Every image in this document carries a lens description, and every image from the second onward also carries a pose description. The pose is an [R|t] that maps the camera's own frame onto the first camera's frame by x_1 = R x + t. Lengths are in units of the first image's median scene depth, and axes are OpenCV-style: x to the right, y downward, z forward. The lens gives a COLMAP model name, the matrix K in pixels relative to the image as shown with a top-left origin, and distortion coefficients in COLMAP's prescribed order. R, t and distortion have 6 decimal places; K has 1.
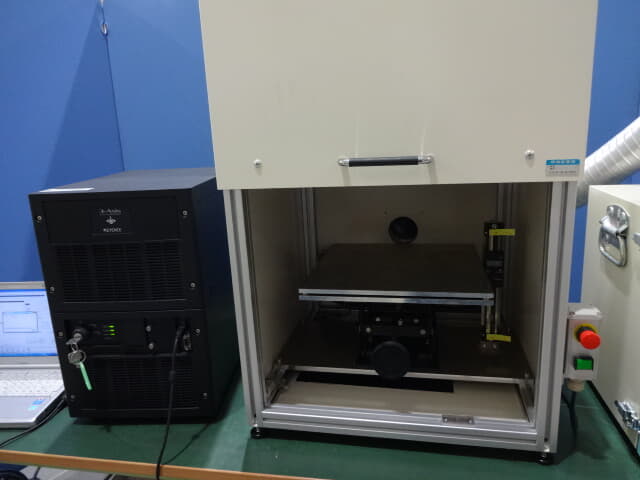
lens RADIAL K [[476.2, 0, 320.0], [0, 476.2, 240.0], [0, 0, 1]] dist [-0.002850, -0.003310]
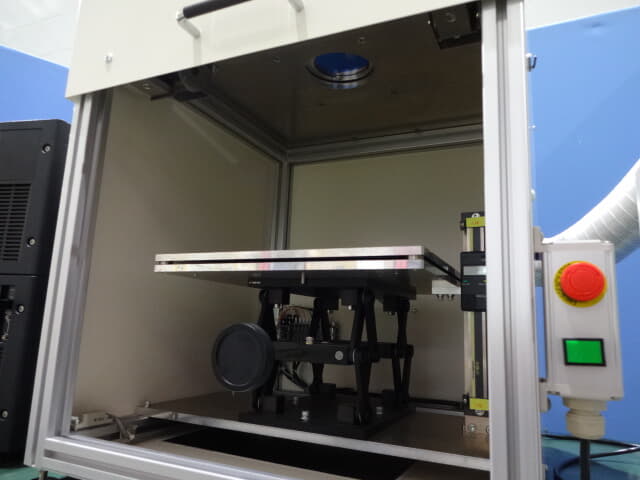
lens RADIAL K [[468.2, 0, 320.0], [0, 468.2, 240.0], [0, 0, 1]] dist [0.021783, 0.000408]
pose [[0.969672, 0.045974, -0.240047, 0.315458], [-0.136889, 0.915808, -0.377568, 0.278983], [0.202479, 0.398976, 0.894327, 0.384698]]
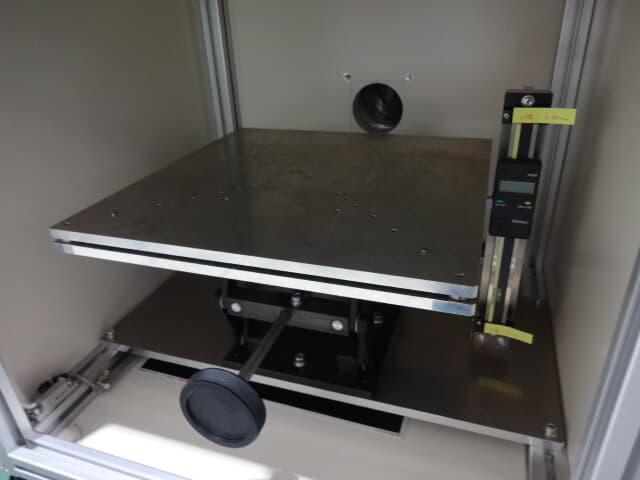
lens RADIAL K [[476.2, 0, 320.0], [0, 476.2, 240.0], [0, 0, 1]] dist [-0.002850, -0.003310]
pose [[0.991872, 0.060699, -0.111824, 0.235931], [-0.032283, 0.970169, 0.240271, -0.004267], [0.123073, -0.234708, 0.964243, 0.531942]]
